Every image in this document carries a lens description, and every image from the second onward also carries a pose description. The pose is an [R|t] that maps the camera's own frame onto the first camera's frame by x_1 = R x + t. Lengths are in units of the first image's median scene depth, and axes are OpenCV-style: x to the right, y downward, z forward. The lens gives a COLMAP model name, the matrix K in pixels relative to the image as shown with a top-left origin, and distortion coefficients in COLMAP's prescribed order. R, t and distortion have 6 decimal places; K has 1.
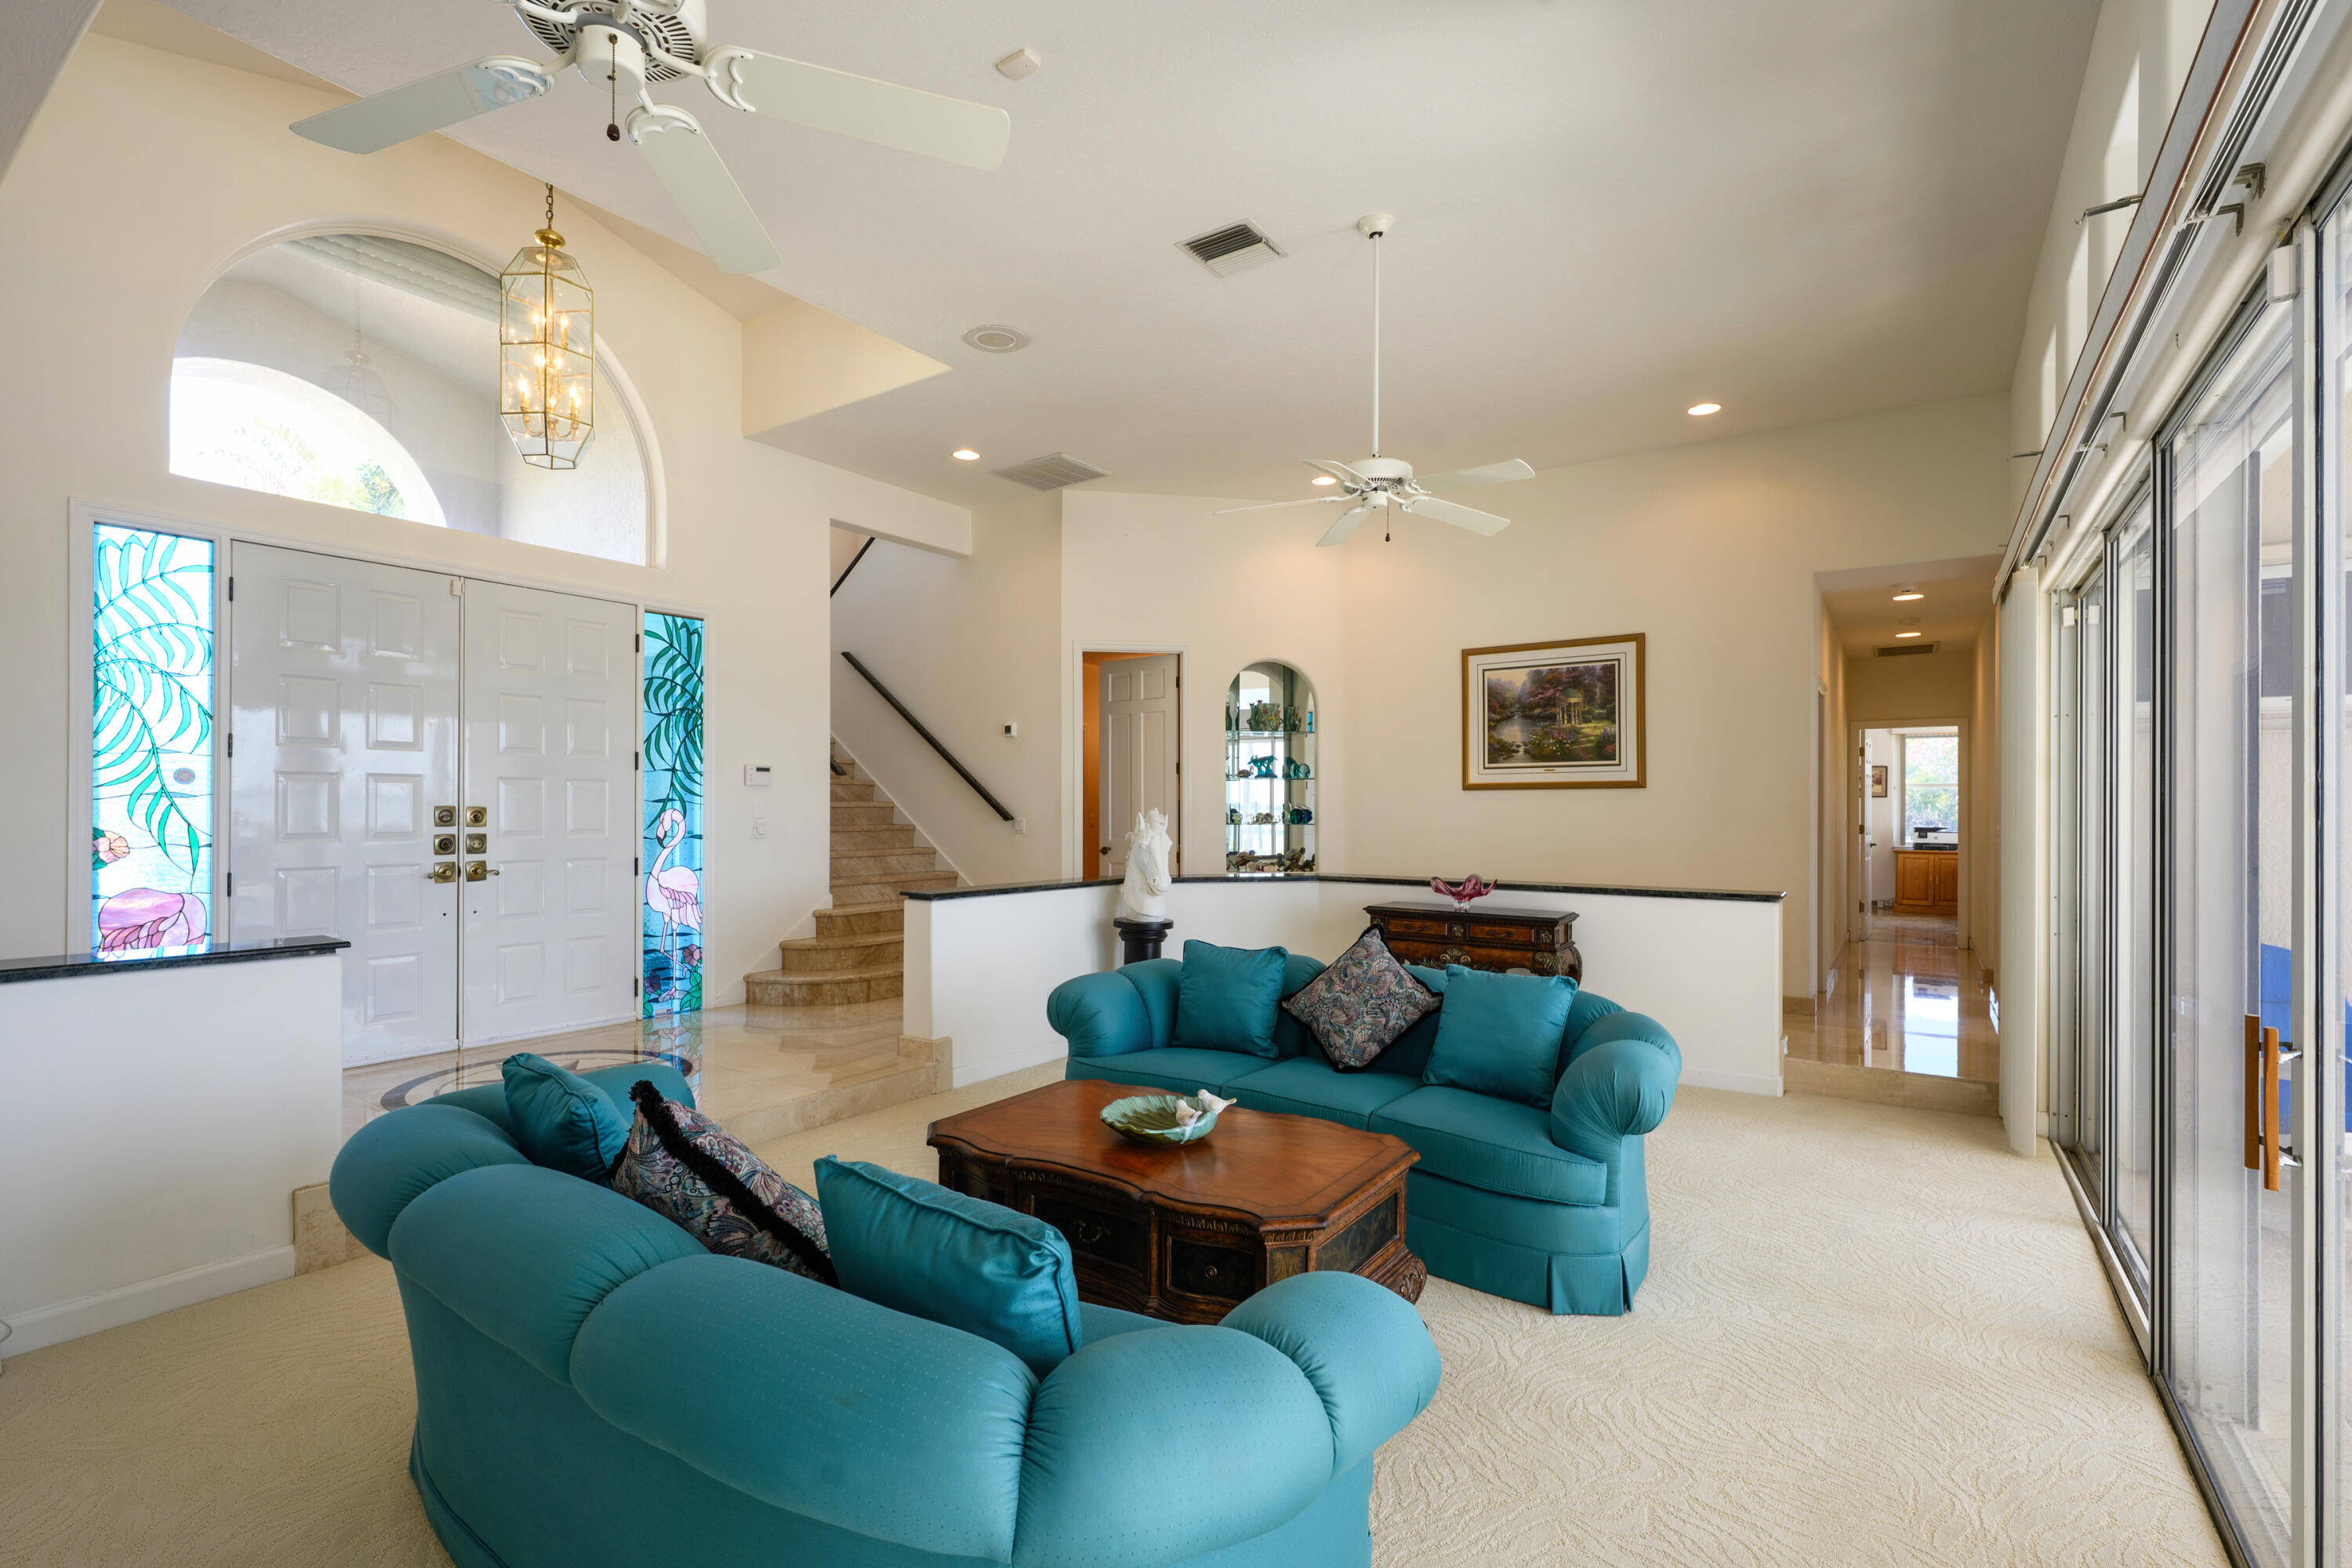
lens RADIAL K [[1048.2, 0, 1176.5], [0, 1048.2, 798.5], [0, 0, 1]] dist [0.001449, 0.000354]
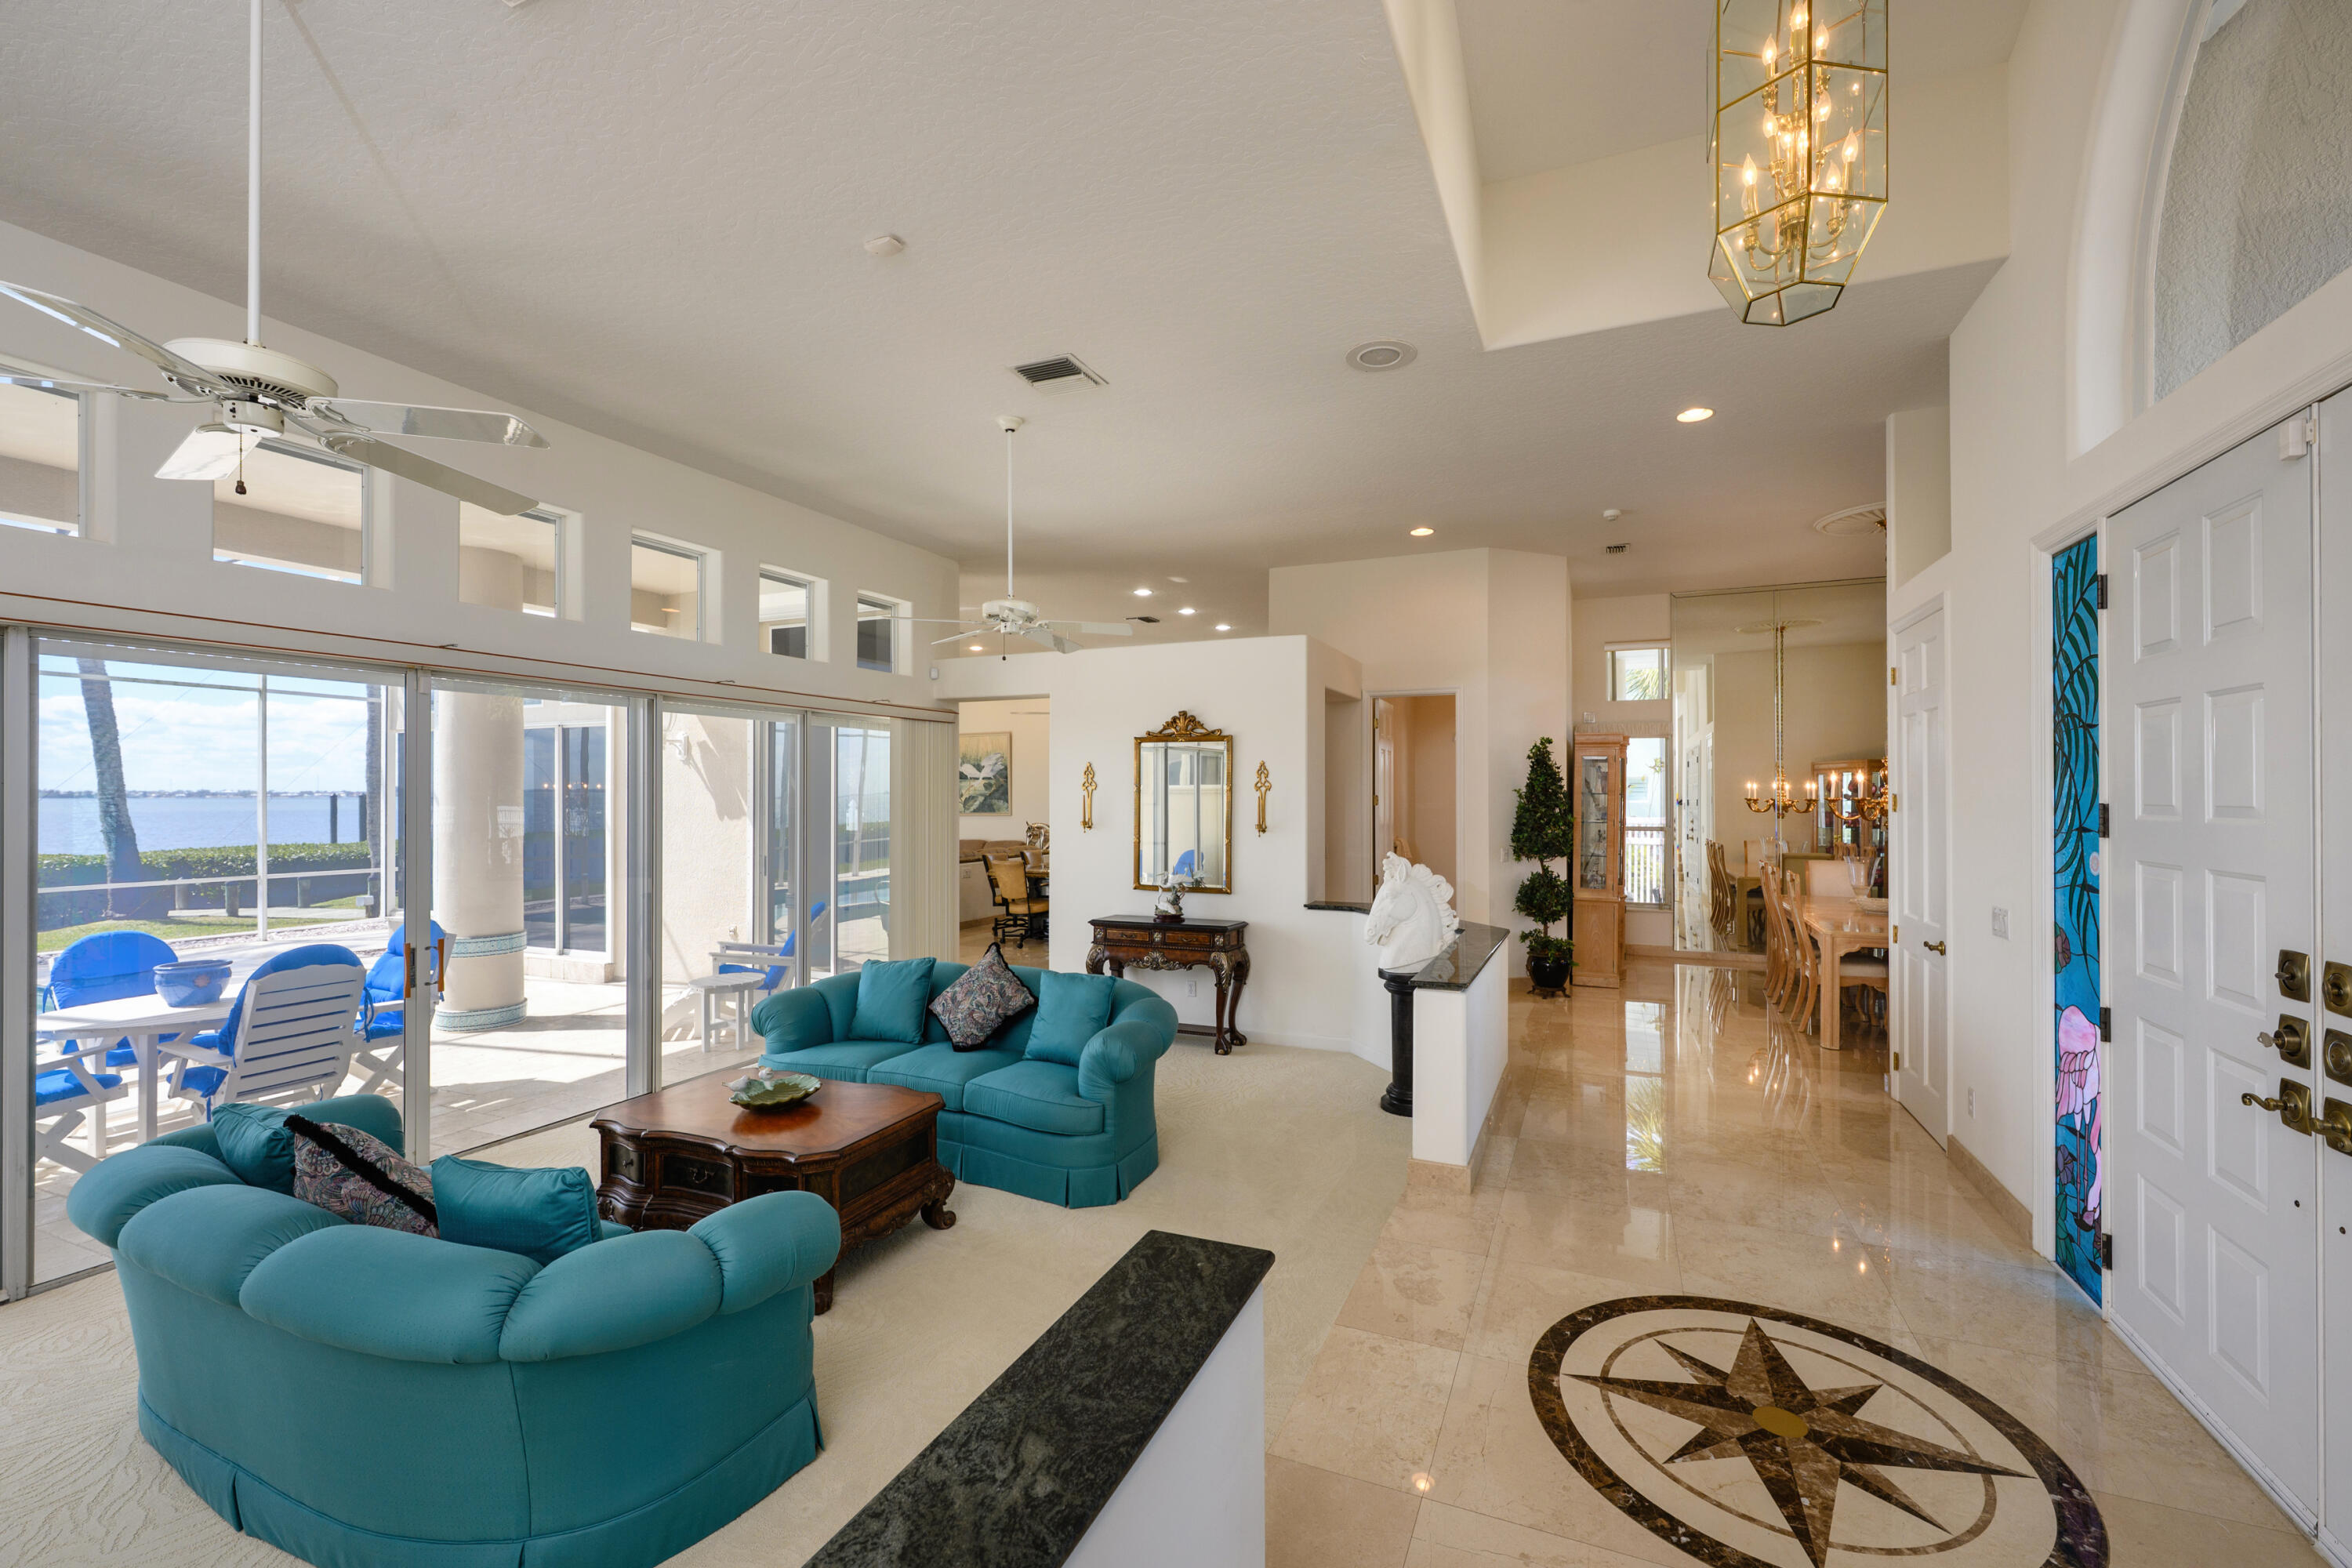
lens RADIAL K [[959.1, 0, 1177.0], [0, 959.1, 787.2], [0, 0, 1]] dist [-0.002276, 0.000126]
pose [[-0.979177, -0.001683, -0.202999, -0.141343], [0.001238, 0.999898, -0.014261, -0.046423], [0.203002, -0.014216, -0.979075, 1.091141]]
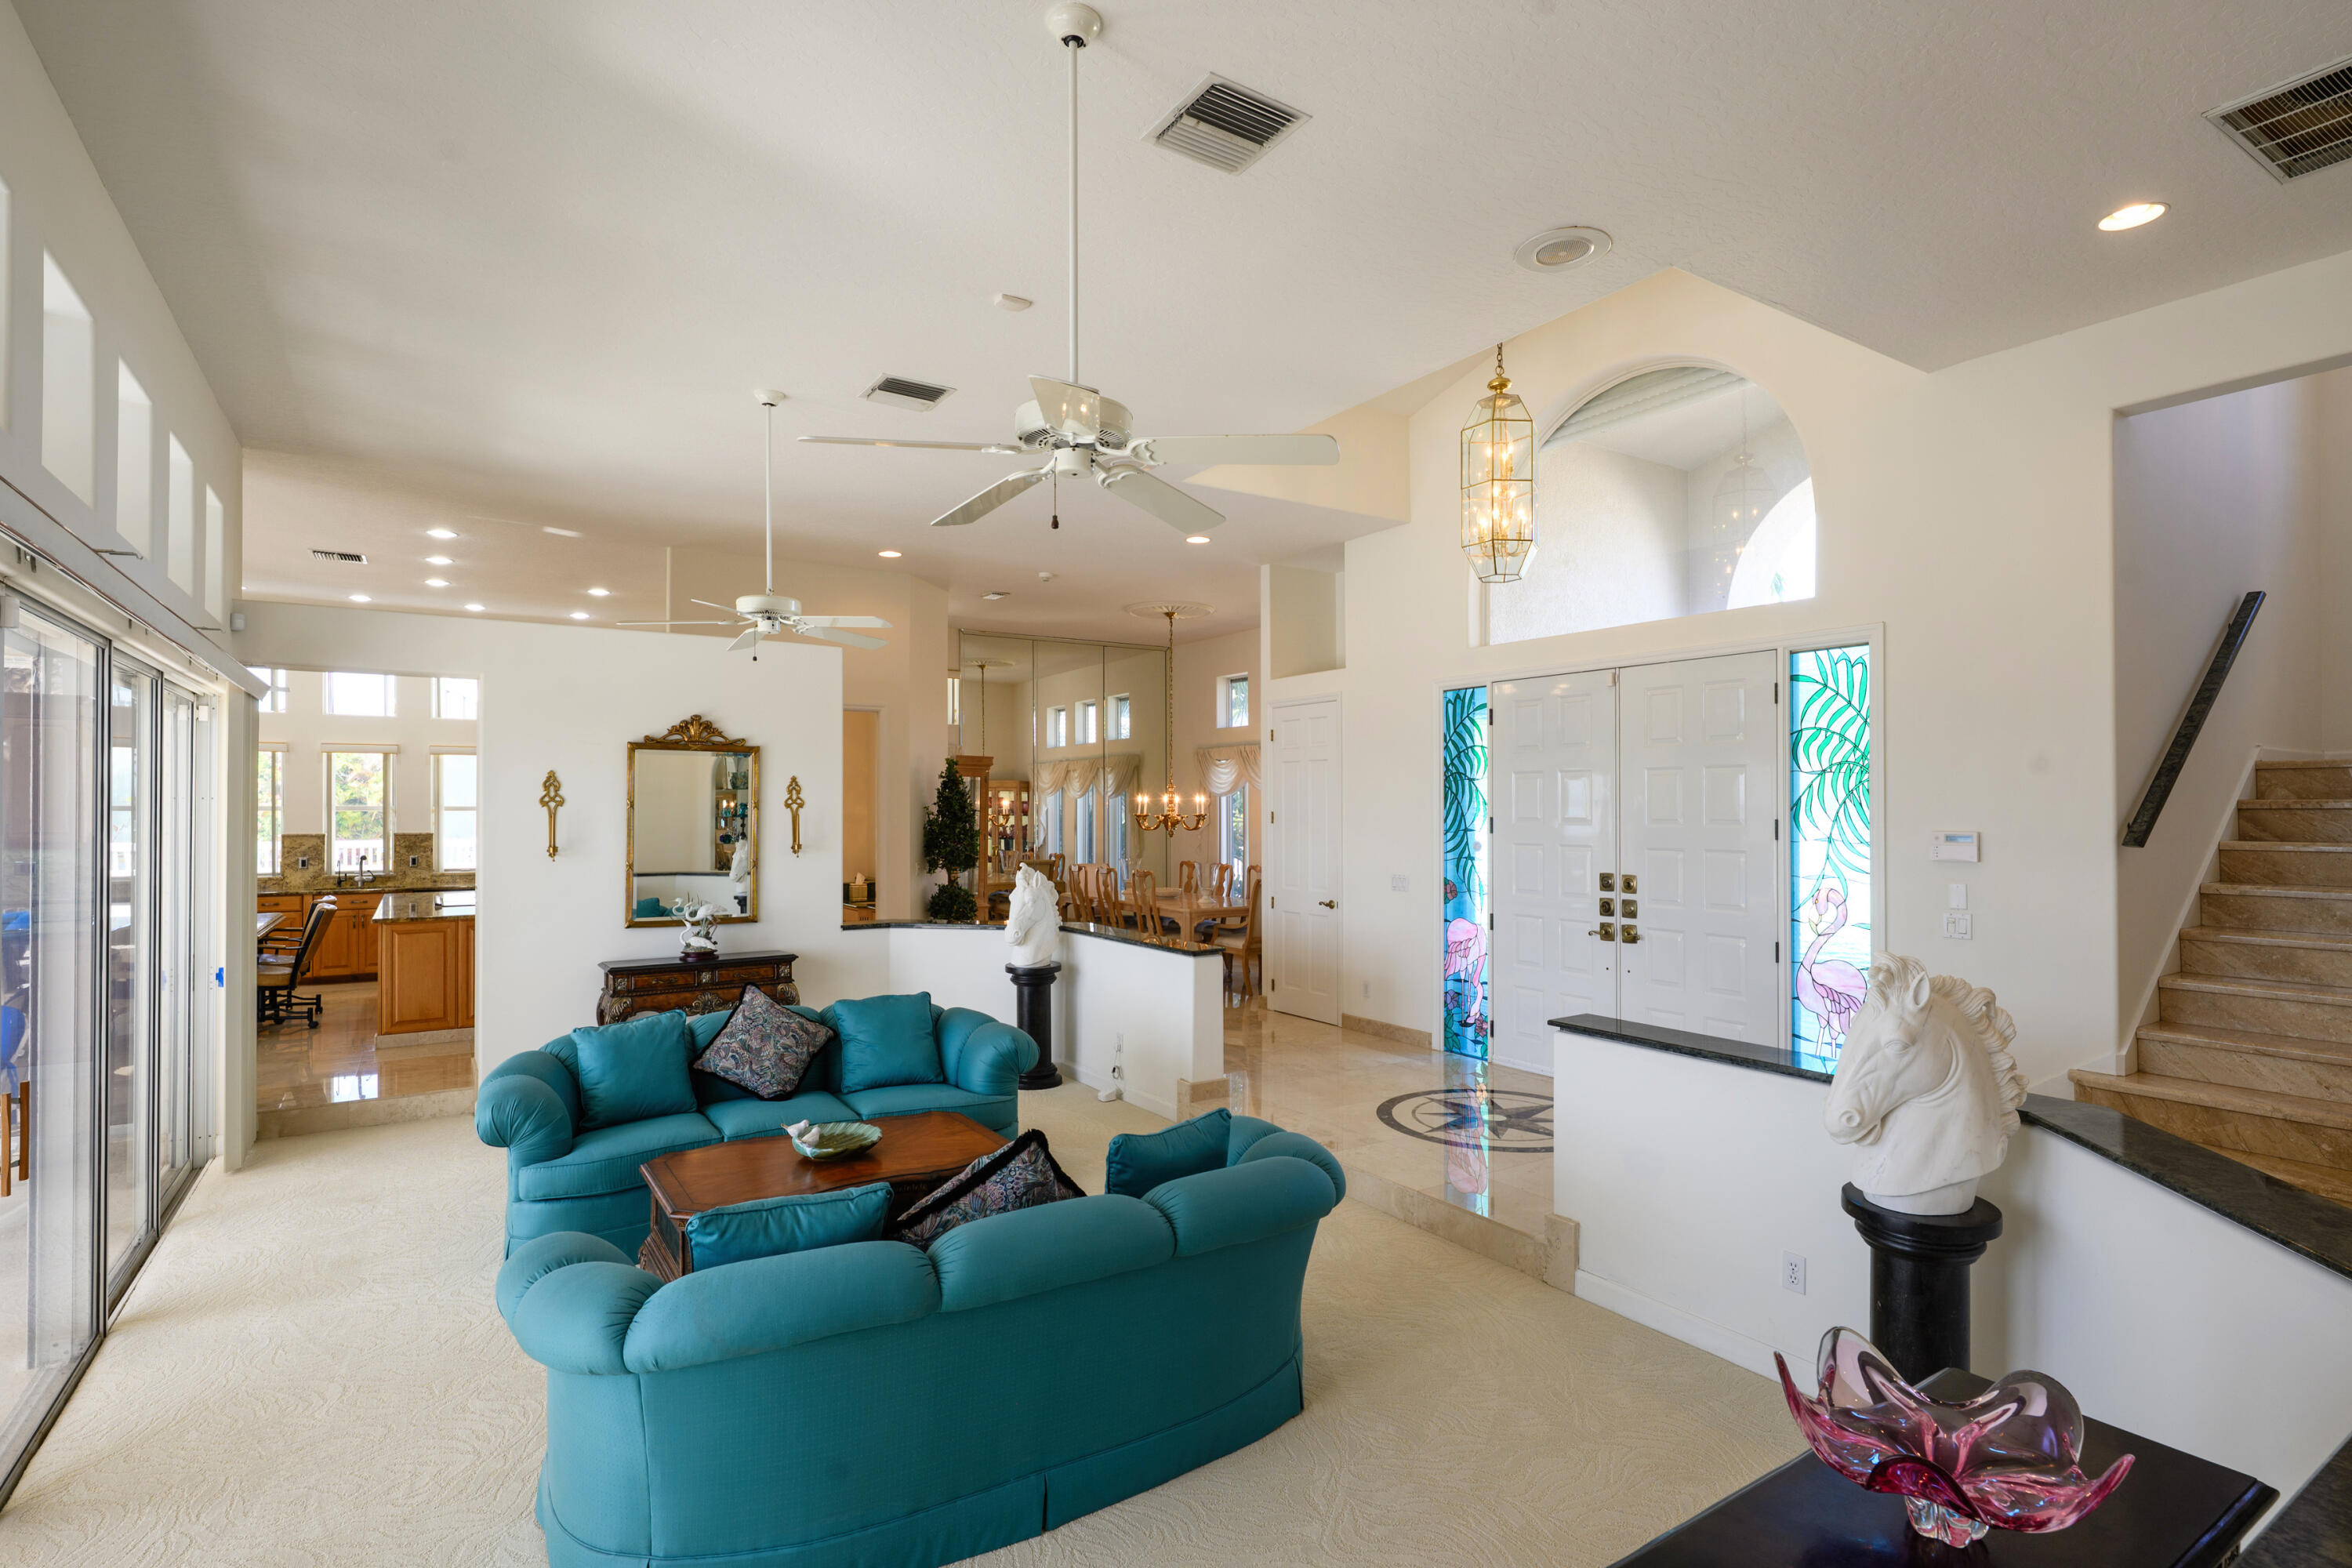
lens RADIAL K [[1158.2, 0, 1182.4], [0, 1158.2, 798.0], [0, 0, 1]] dist [-0.000375, 0.000127]
pose [[-0.372515, -0.008898, -0.927984, 0.536764], [0.005280, 0.999918, -0.011707, -0.052040], [0.928011, -0.009261, -0.372437, 0.879006]]
